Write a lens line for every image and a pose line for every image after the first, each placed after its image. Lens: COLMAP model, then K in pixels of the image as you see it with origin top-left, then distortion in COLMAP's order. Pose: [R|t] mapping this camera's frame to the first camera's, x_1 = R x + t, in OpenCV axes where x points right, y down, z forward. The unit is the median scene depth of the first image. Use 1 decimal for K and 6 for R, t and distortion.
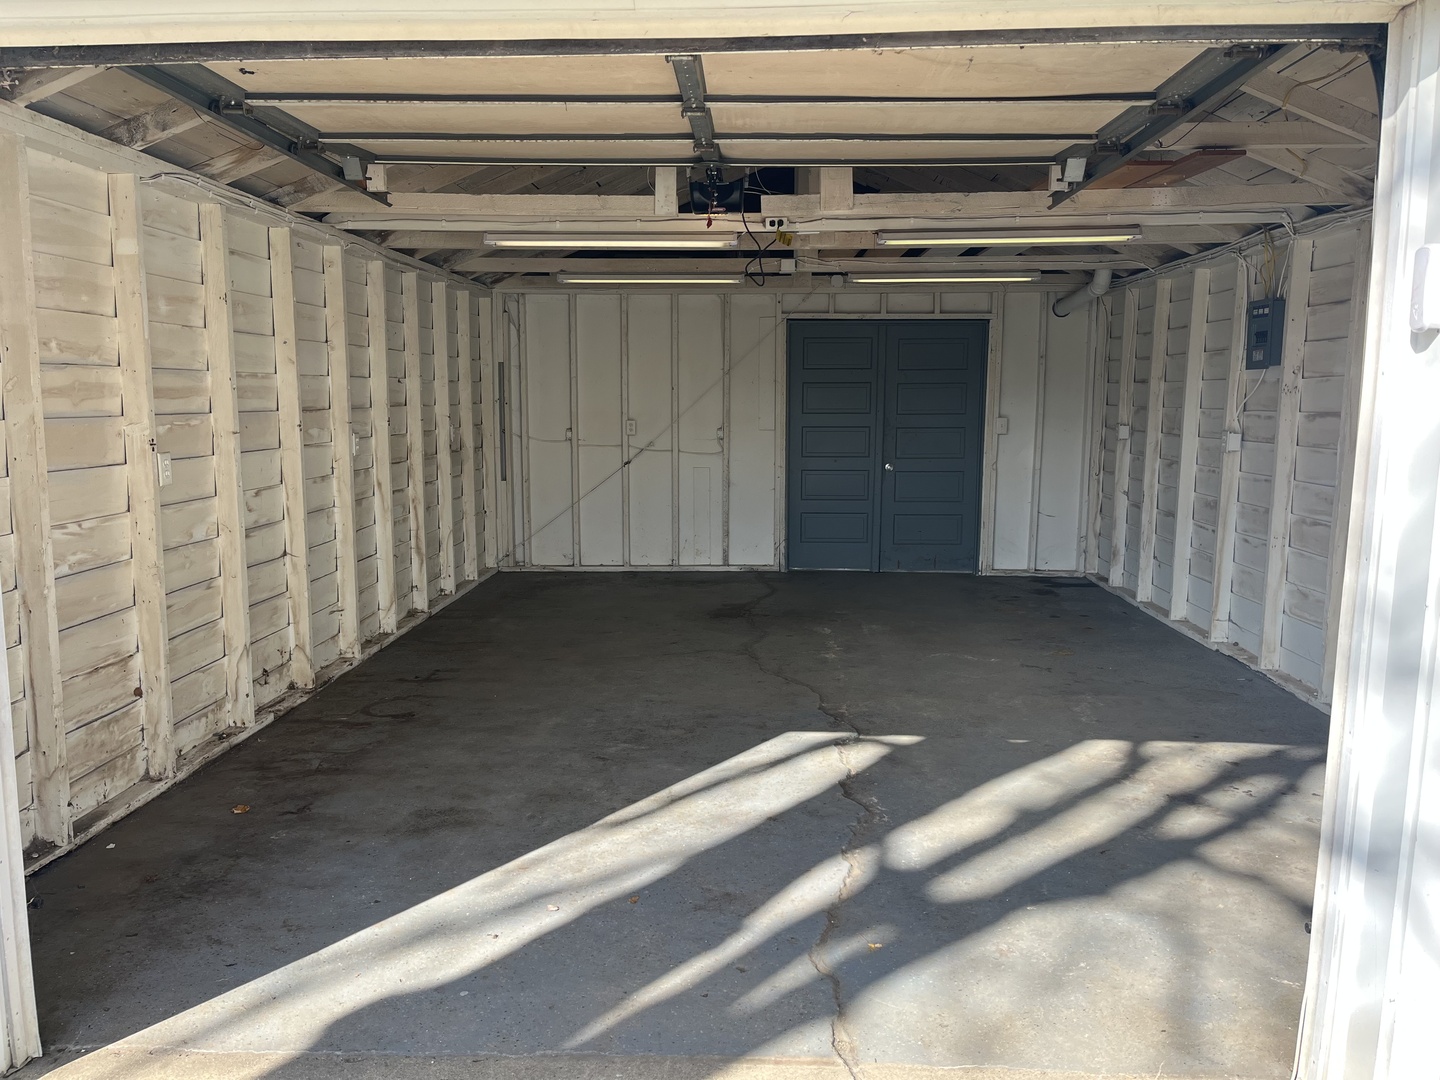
lens RADIAL K [[1080.7, 0, 715.9], [0, 1080.7, 544.5], [0, 0, 1]] dist [0.063025, -0.092978]
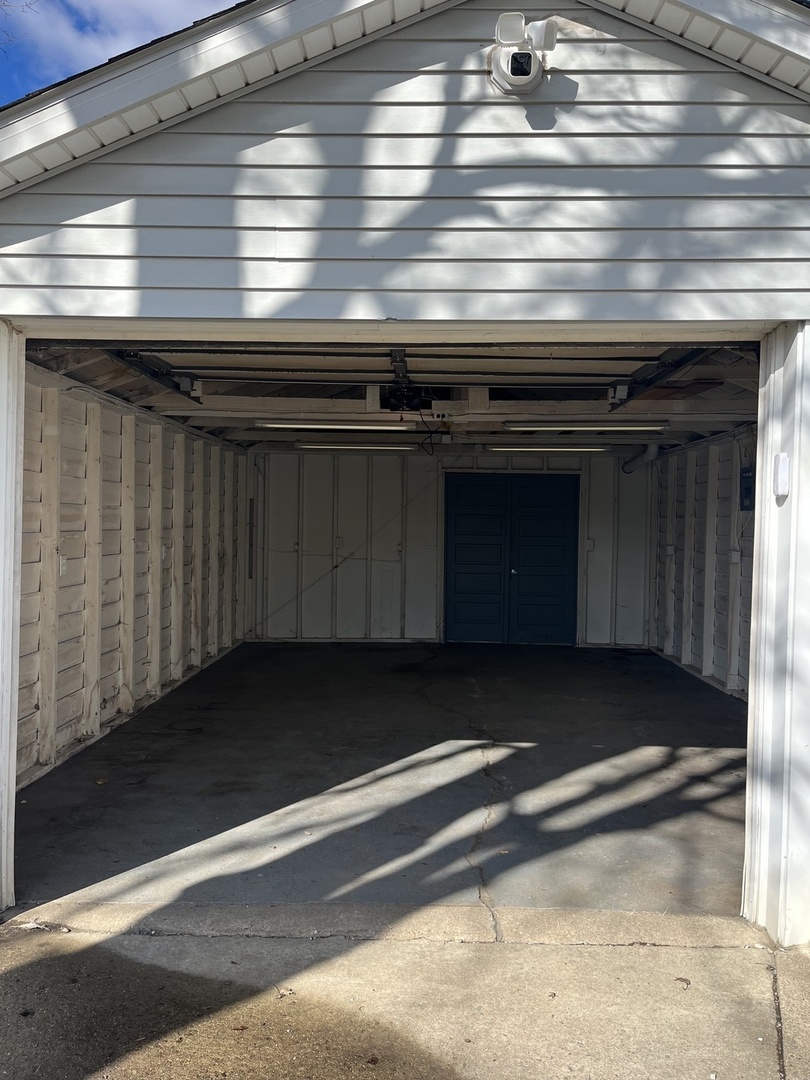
lens RADIAL K [[810.5, 0, 400.6], [0, 810.5, 528.2], [0, 0, 1]] dist [0.063025, -0.092978]
pose [[0.999806, 0.011293, 0.016160, -0.021388], [-0.009123, 0.991657, -0.128583, 0.021321], [-0.017477, 0.128411, 0.991567, -0.164581]]
